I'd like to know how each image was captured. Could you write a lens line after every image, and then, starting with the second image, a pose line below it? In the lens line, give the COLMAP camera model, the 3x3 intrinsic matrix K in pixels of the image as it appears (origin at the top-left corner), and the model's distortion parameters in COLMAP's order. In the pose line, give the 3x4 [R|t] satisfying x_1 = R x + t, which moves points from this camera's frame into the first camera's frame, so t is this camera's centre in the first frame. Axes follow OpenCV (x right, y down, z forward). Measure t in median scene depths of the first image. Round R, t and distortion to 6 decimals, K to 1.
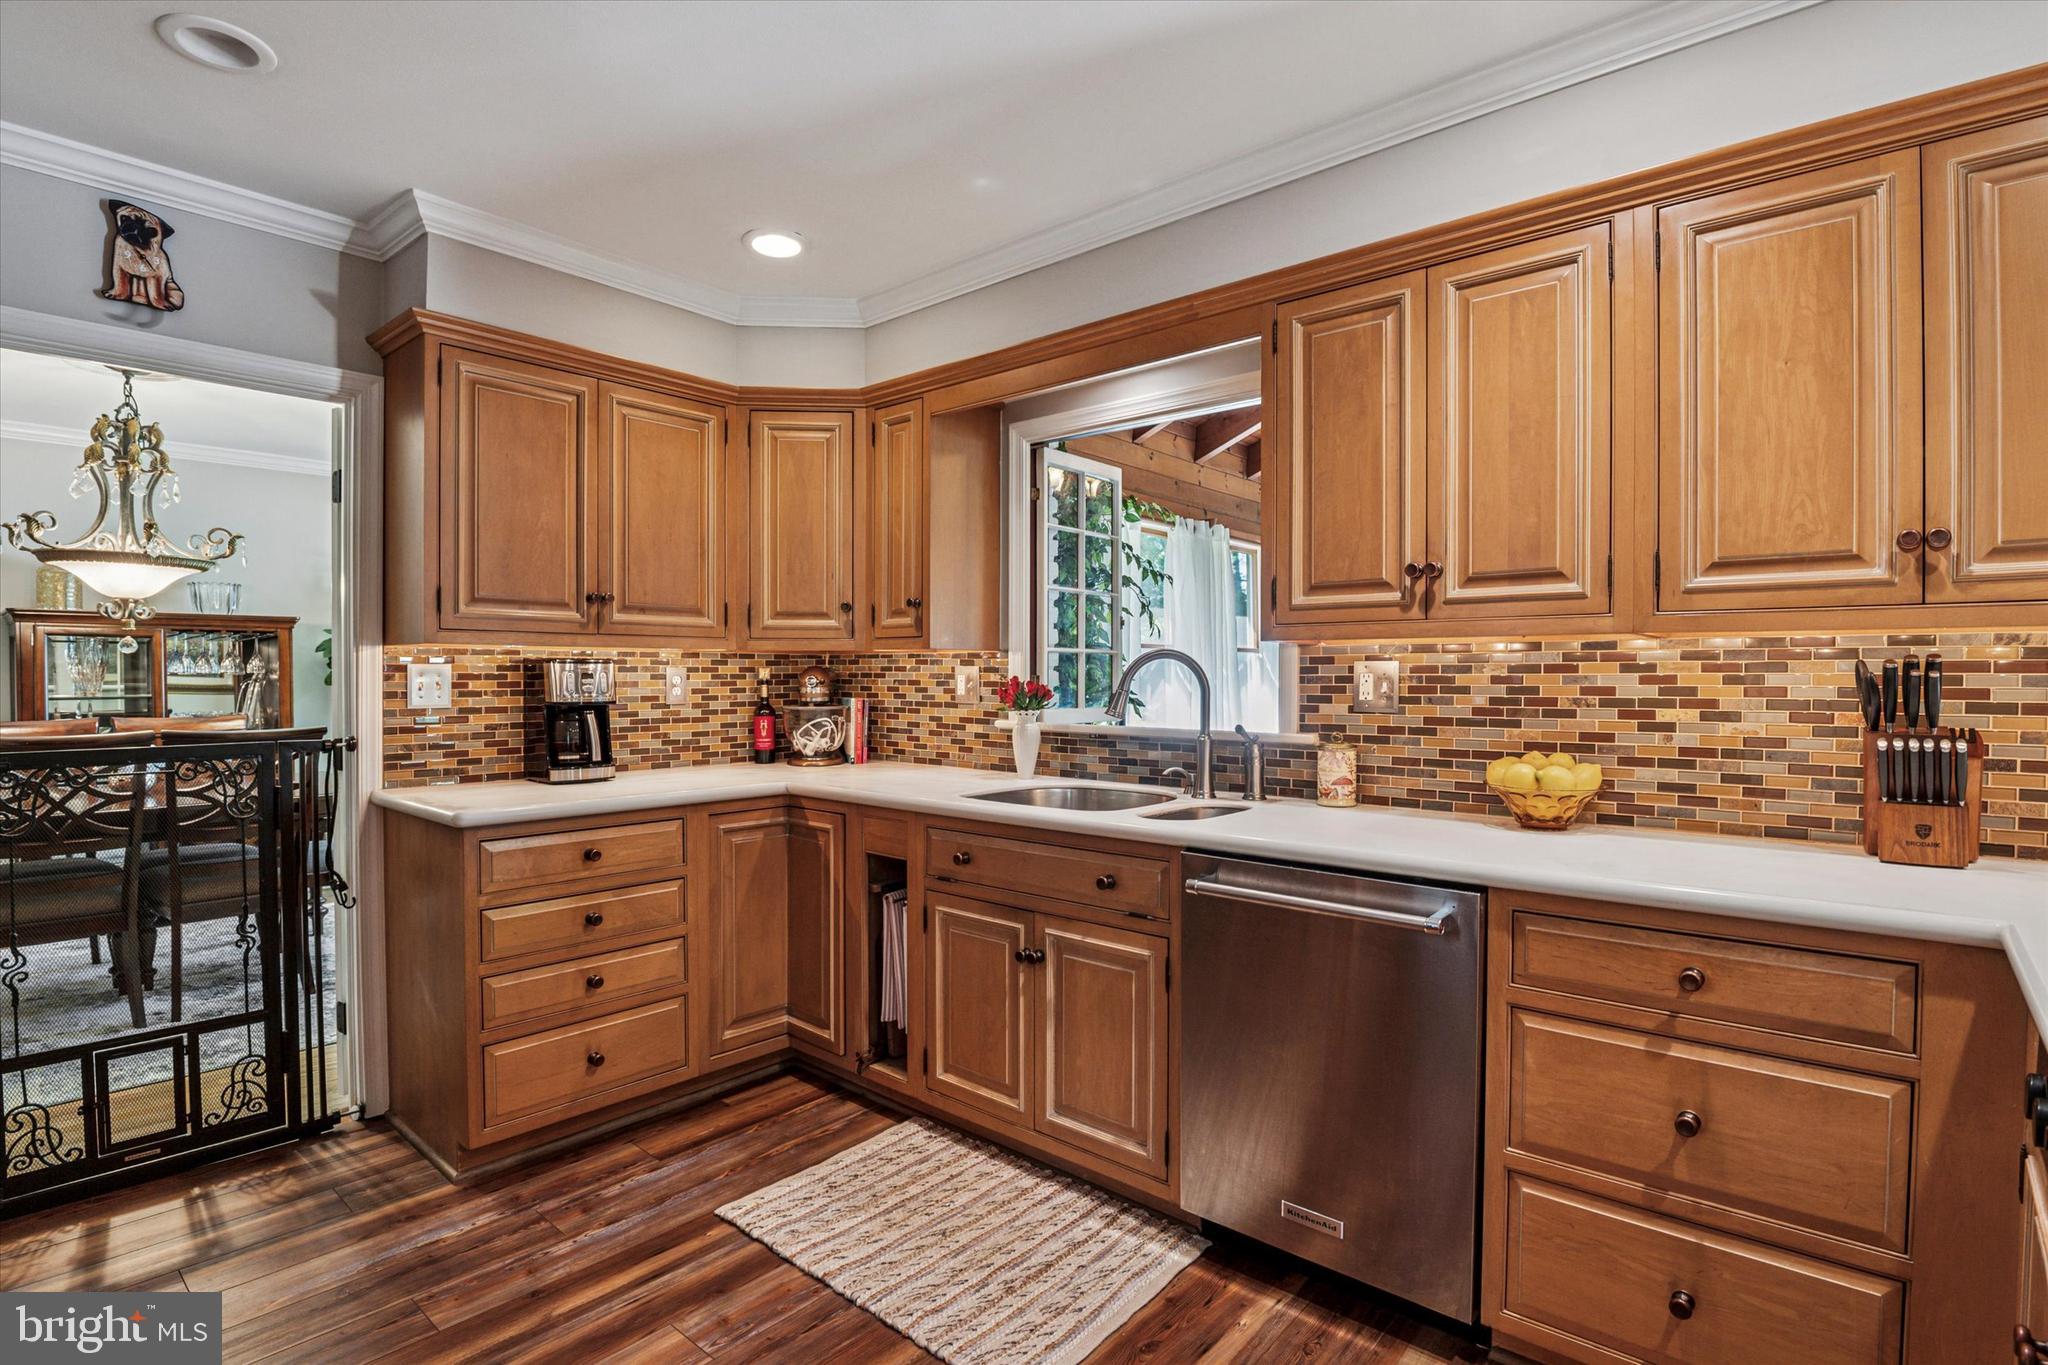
lens RADIAL K [[1005.0, 0, 1033.9], [0, 1005.0, 692.1], [0, 0, 1]] dist [-0.025069, -0.003911]
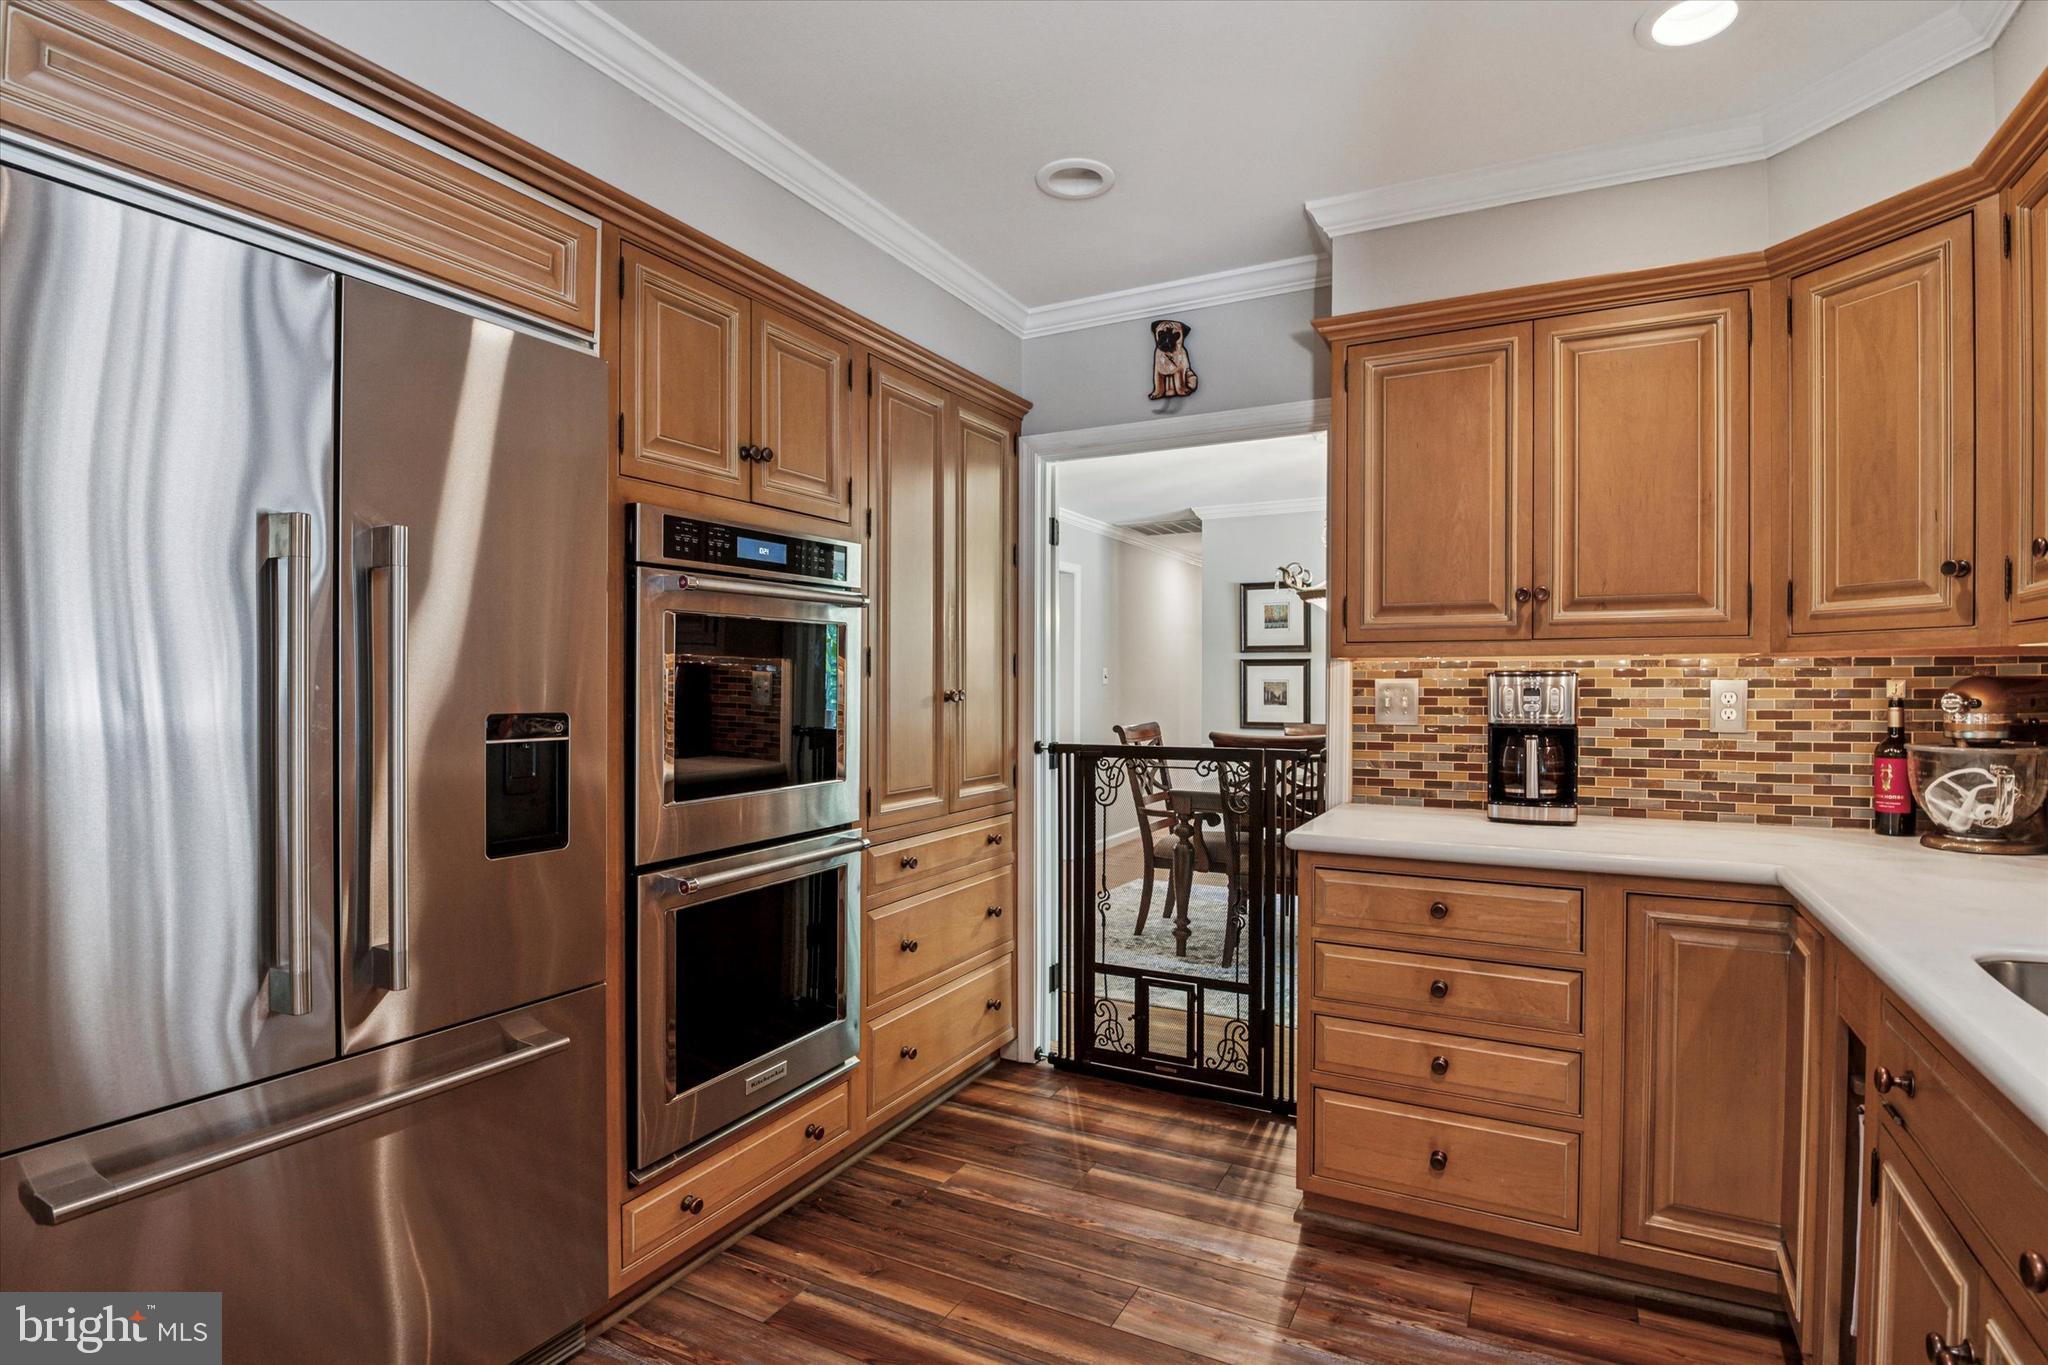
lens RADIAL K [[1005.0, 0, 1040.9], [0, 1005.0, 694.4], [0, 0, 1]] dist [-0.025069, -0.003911]
pose [[0.223798, 0.007063, -0.974610, 0.259907], [-0.017367, 0.999844, 0.003257, -0.010302], [0.974481, 0.016197, 0.223885, 0.454372]]
